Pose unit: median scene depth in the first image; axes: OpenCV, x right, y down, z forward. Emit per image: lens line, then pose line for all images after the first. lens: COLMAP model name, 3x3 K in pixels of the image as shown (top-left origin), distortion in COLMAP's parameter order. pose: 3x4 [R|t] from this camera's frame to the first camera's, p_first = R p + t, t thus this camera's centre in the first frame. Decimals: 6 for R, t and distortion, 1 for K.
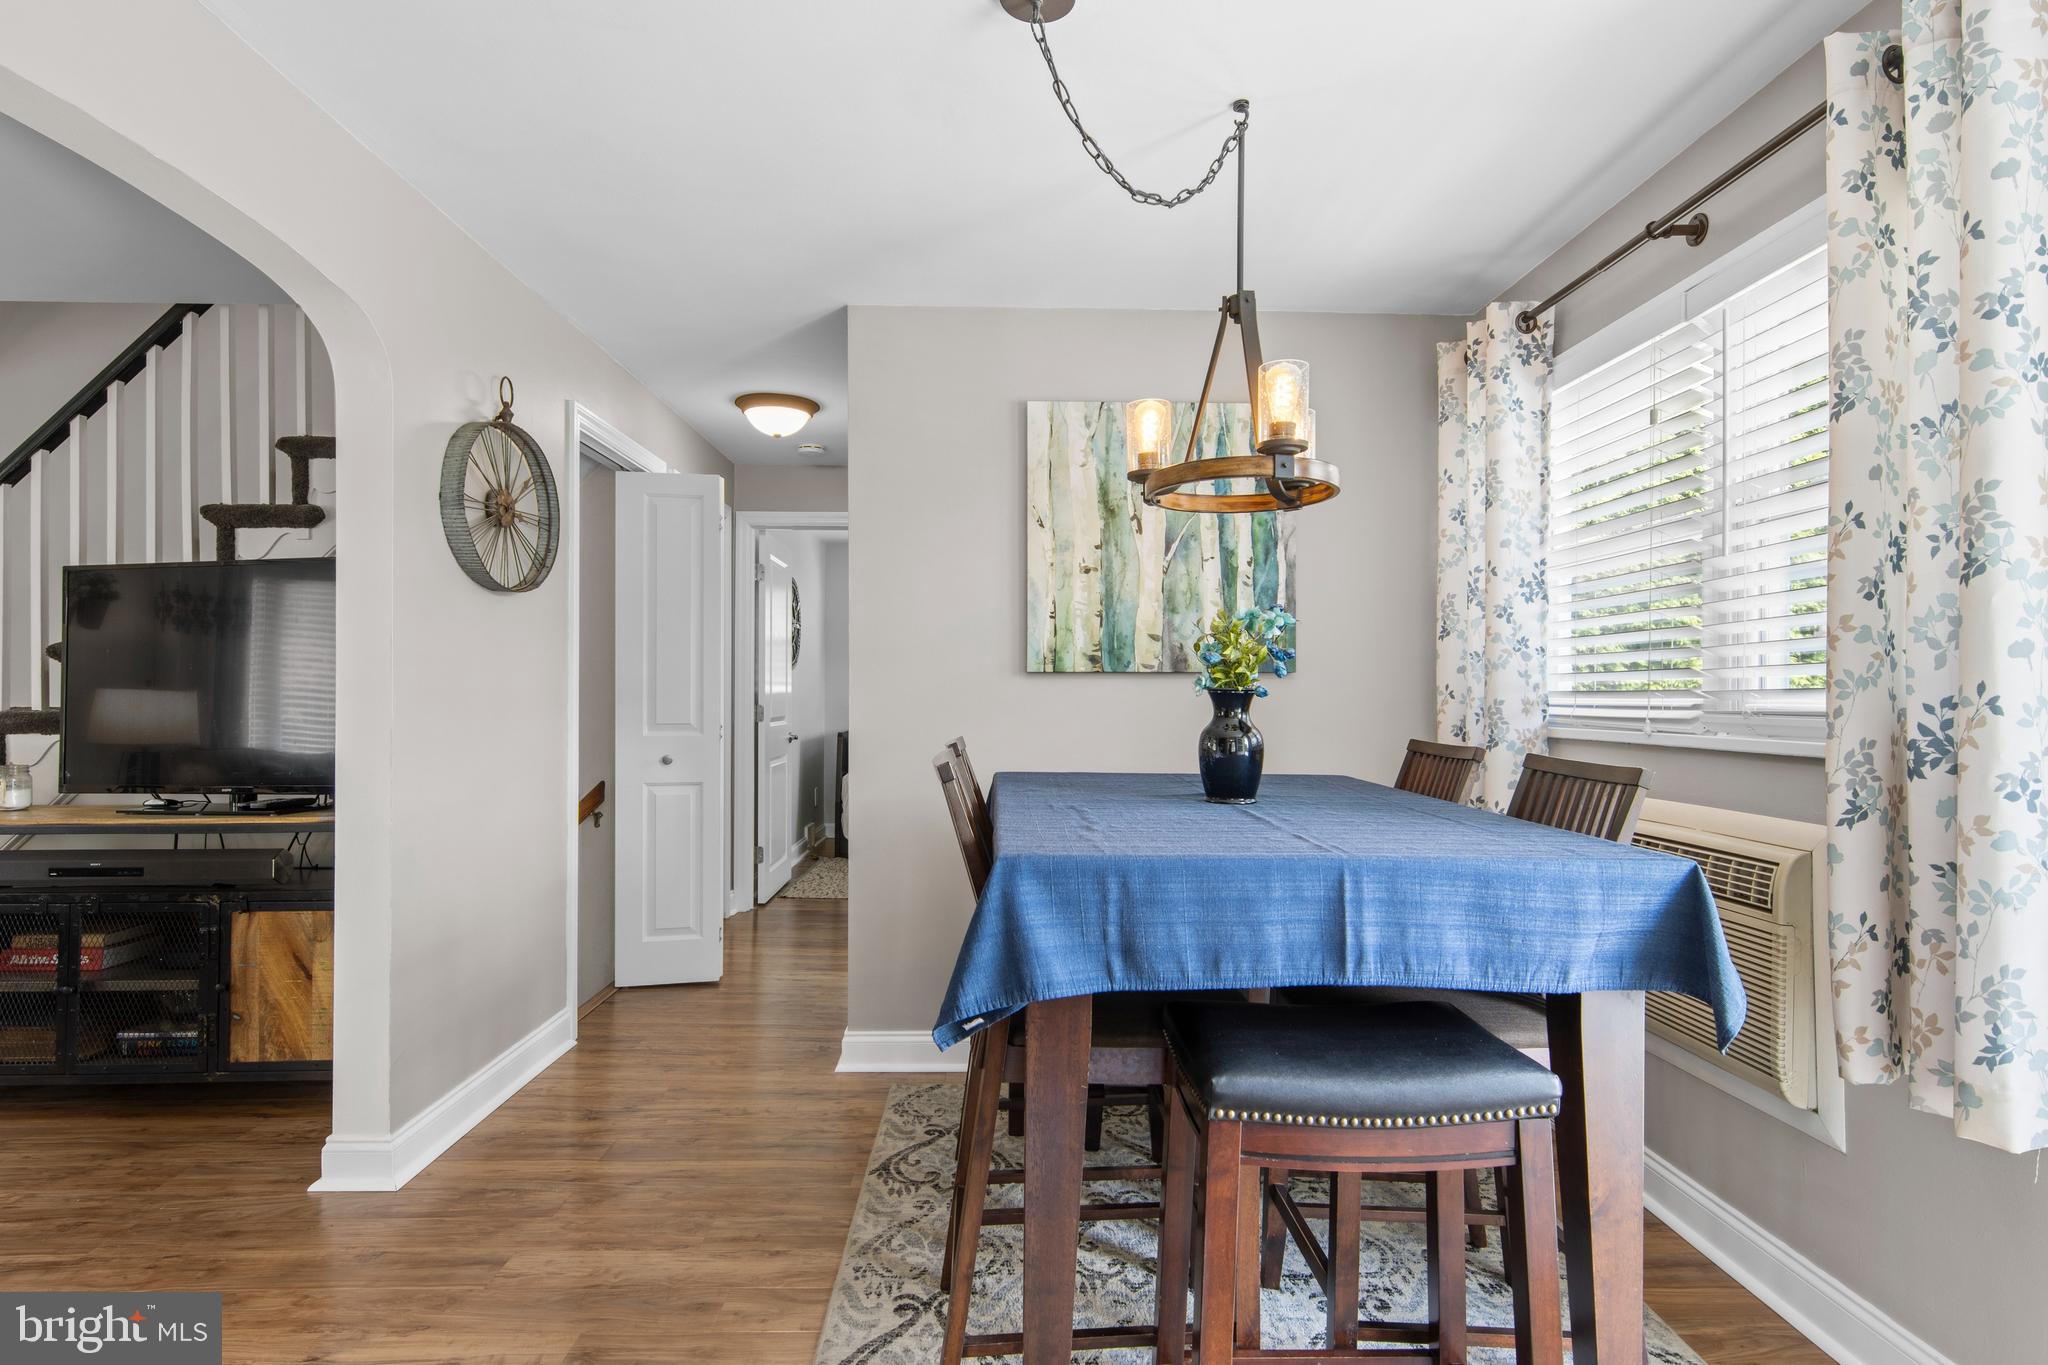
lens RADIAL K [[1082.7, 0, 1025.4], [0, 1082.7, 683.7], [0, 0, 1]] dist [0.004646, -0.000402]
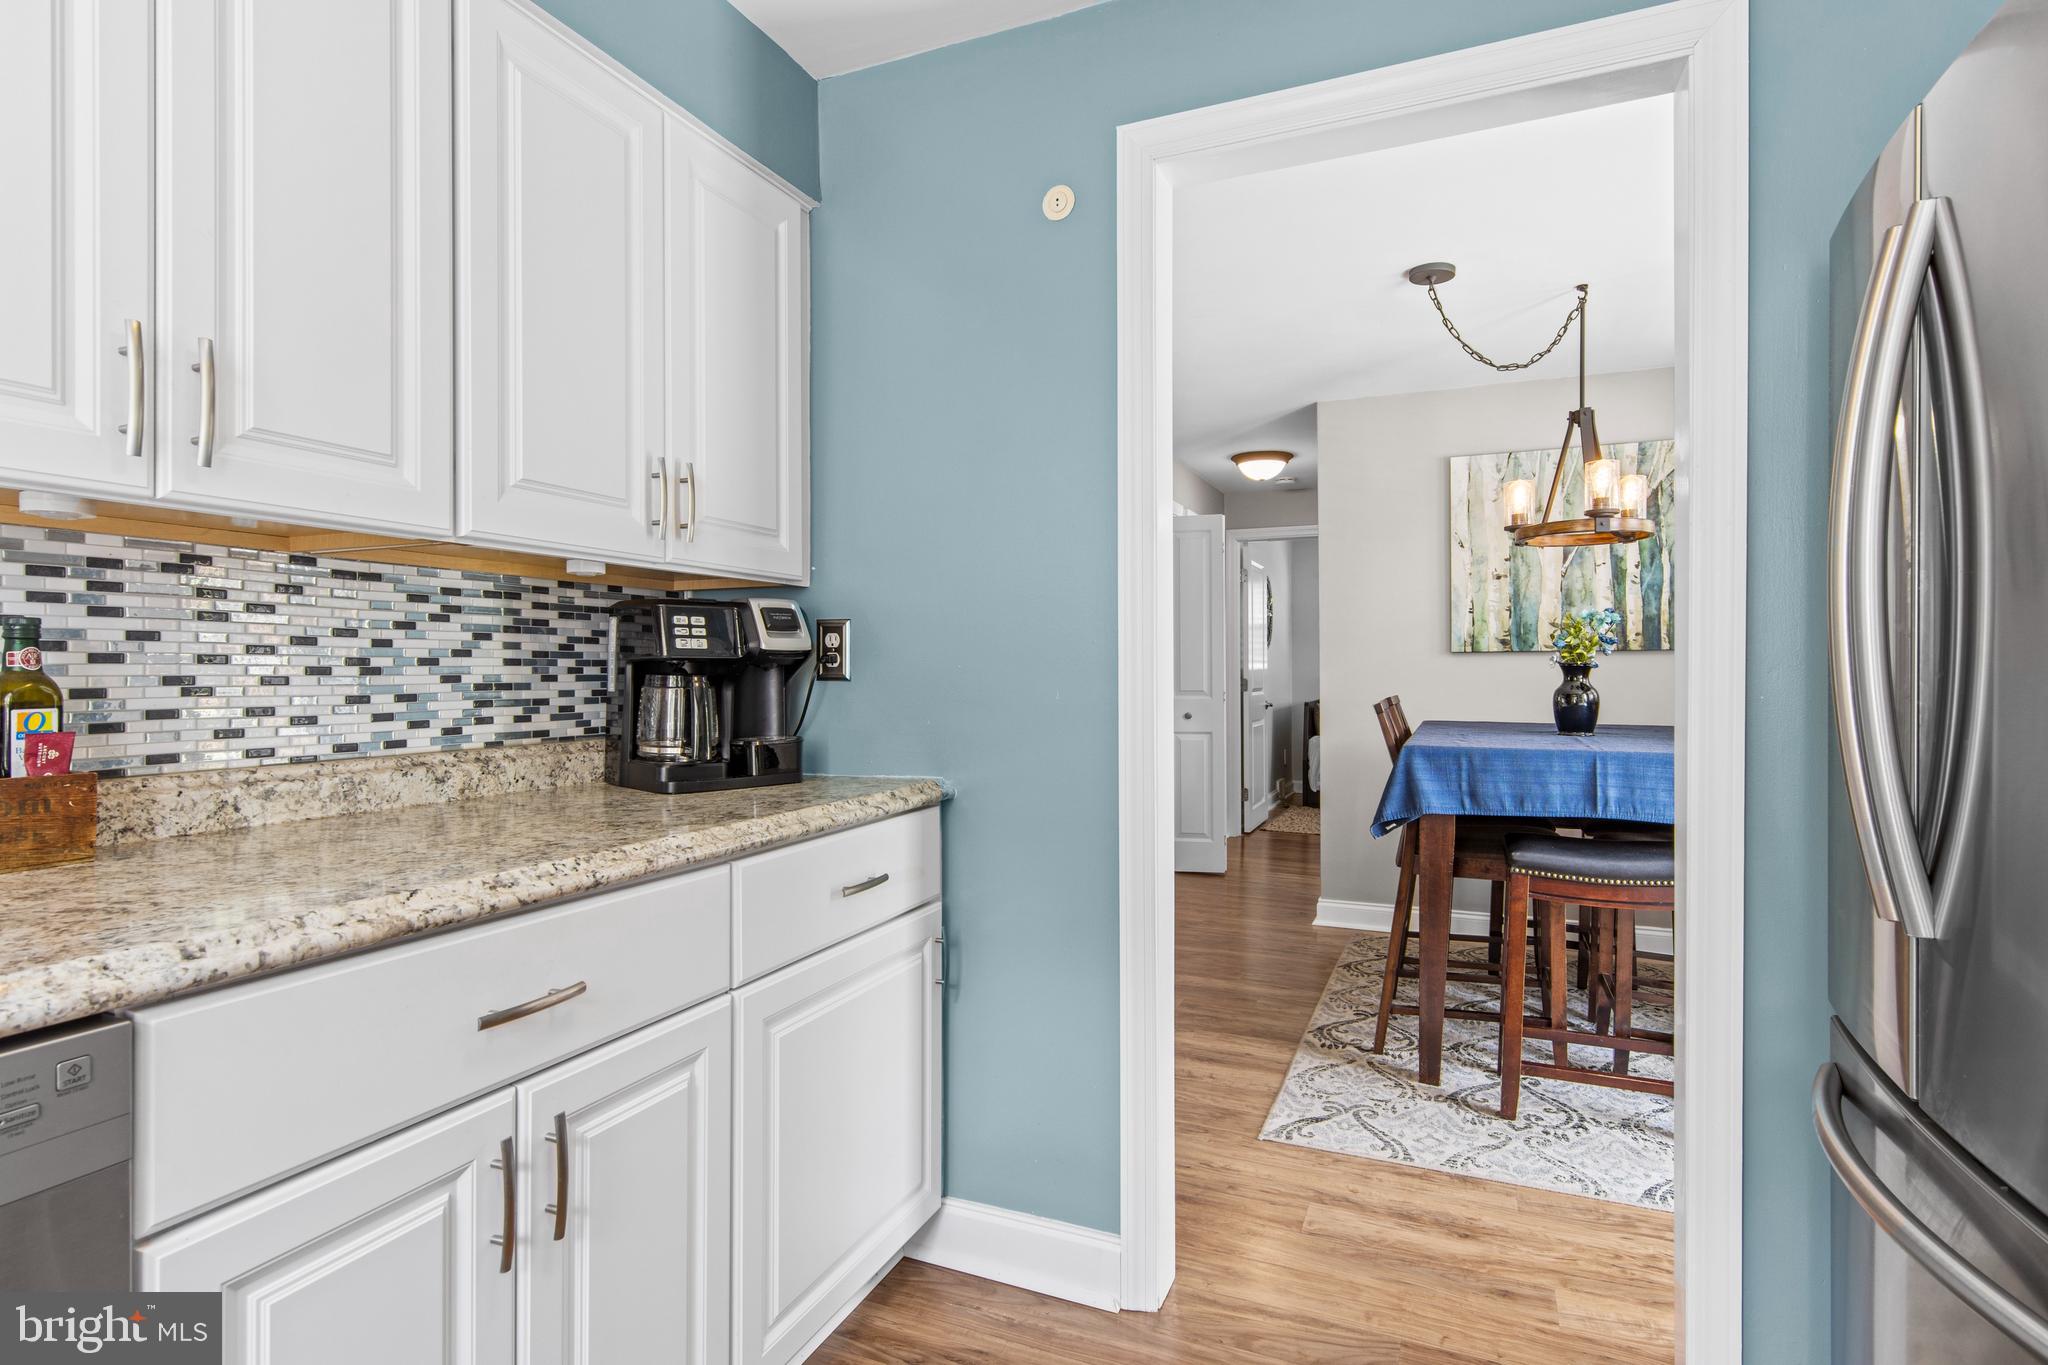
lens RADIAL K [[1038.4, 0, 1018.9], [0, 1038.4, 672.6], [0, 0, 1]] dist [0.005892, -0.000697]
pose [[0.907229, -0.005004, -0.420607, 0.058981], [0.009700, 0.999912, 0.009027, -0.001813], [0.420525, -0.012270, 0.907198, -0.450800]]
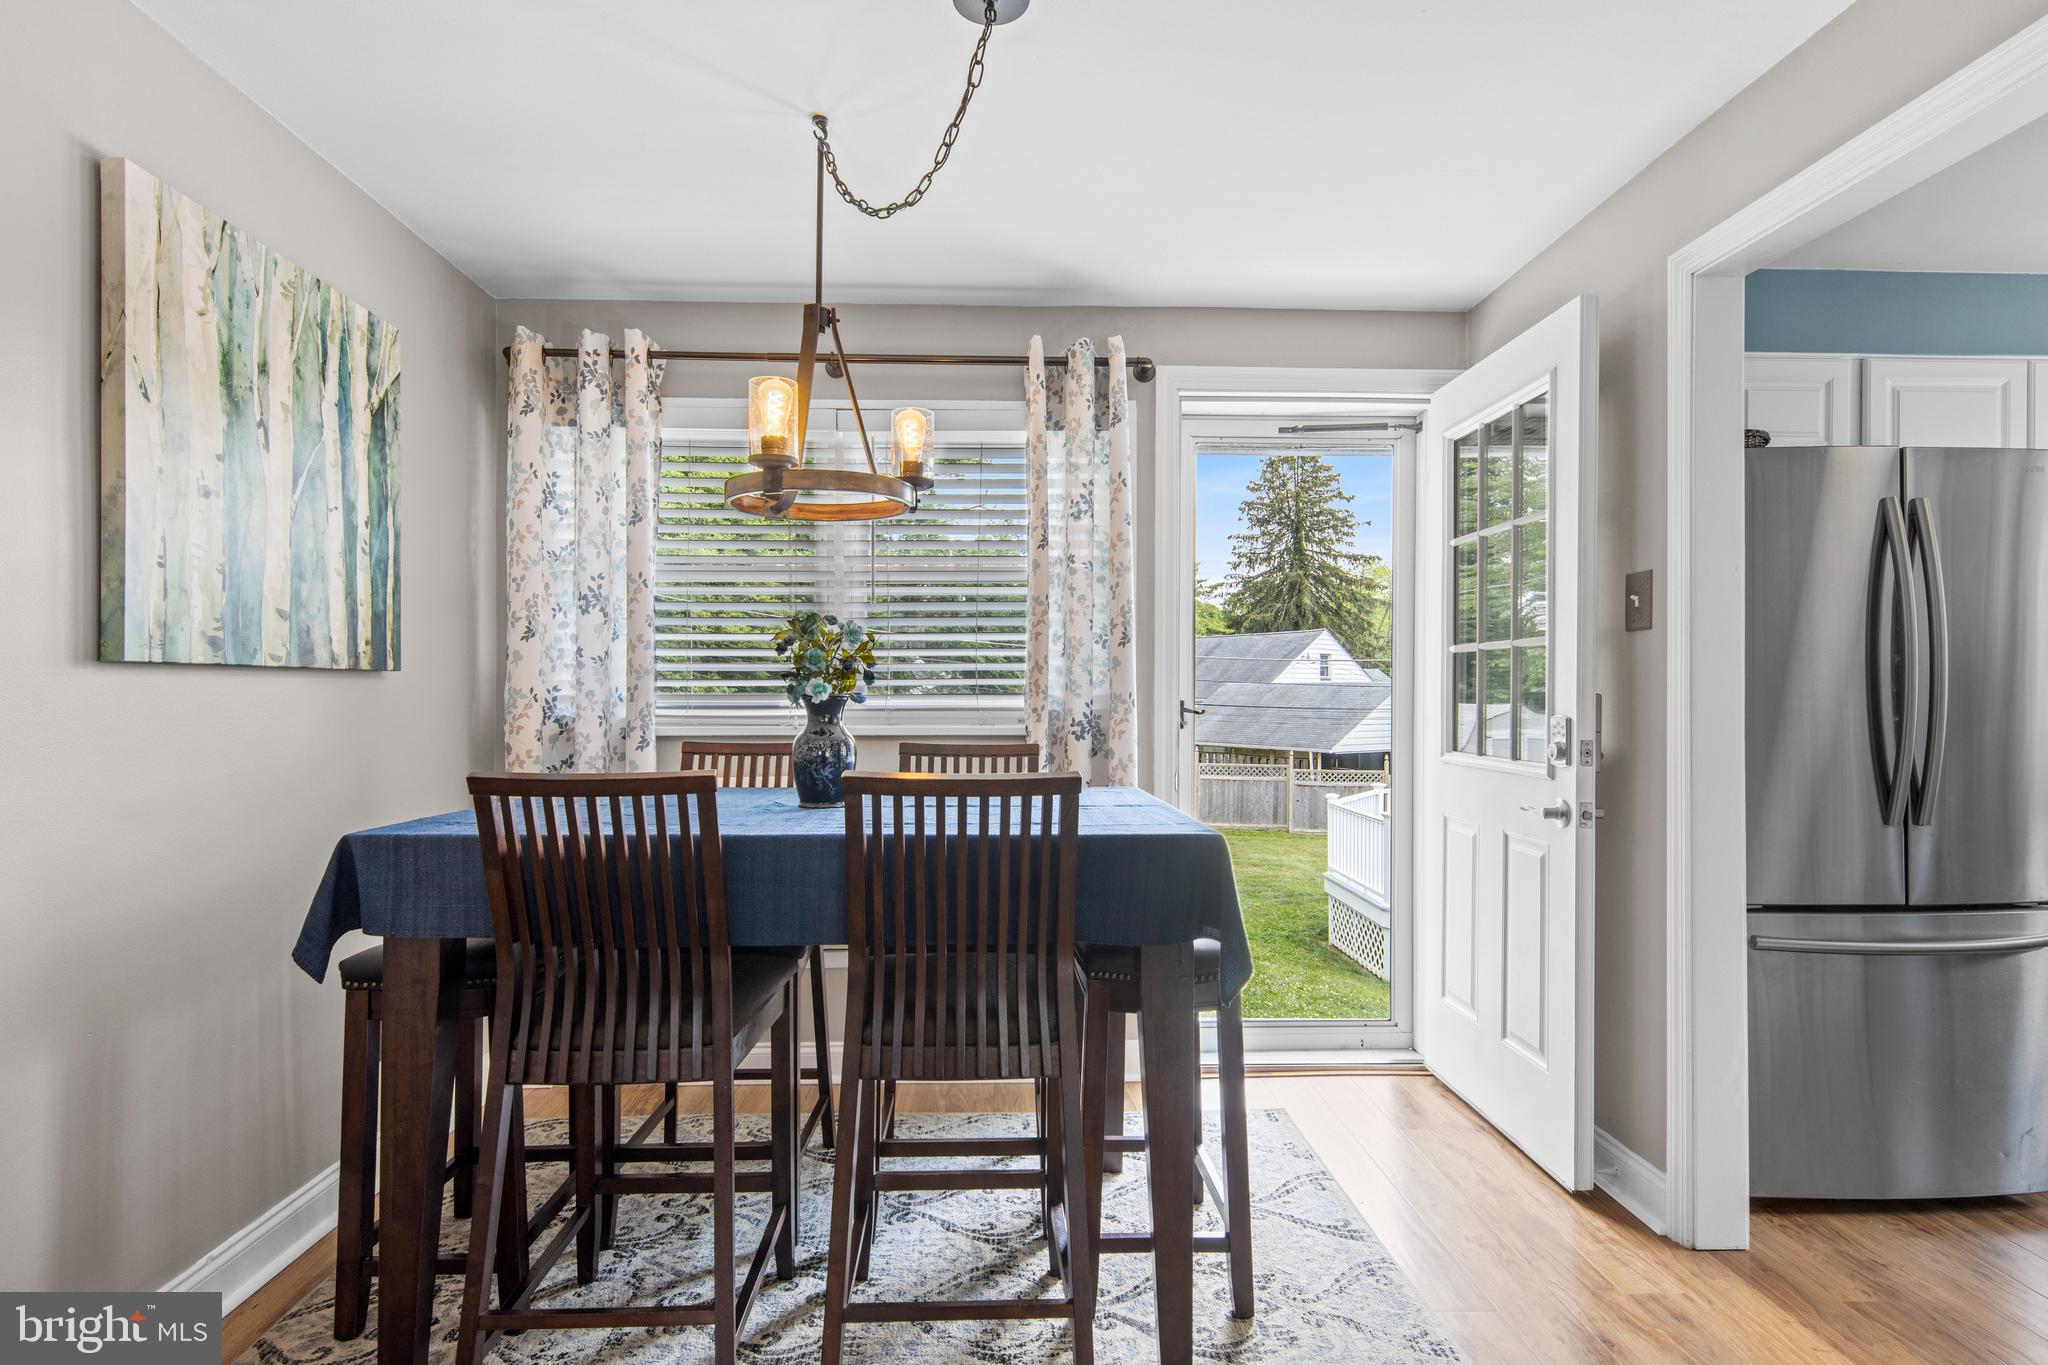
lens RADIAL K [[1038.4, 0, 1017.2], [0, 1038.4, 694.9], [0, 0, 1]] dist [0.005892, -0.000697]
pose [[-0.010170, -0.004511, 0.999938, -0.521200], [-0.010839, 0.999932, 0.004401, -0.001061], [-0.999890, -0.010793, -0.010219, 0.559803]]
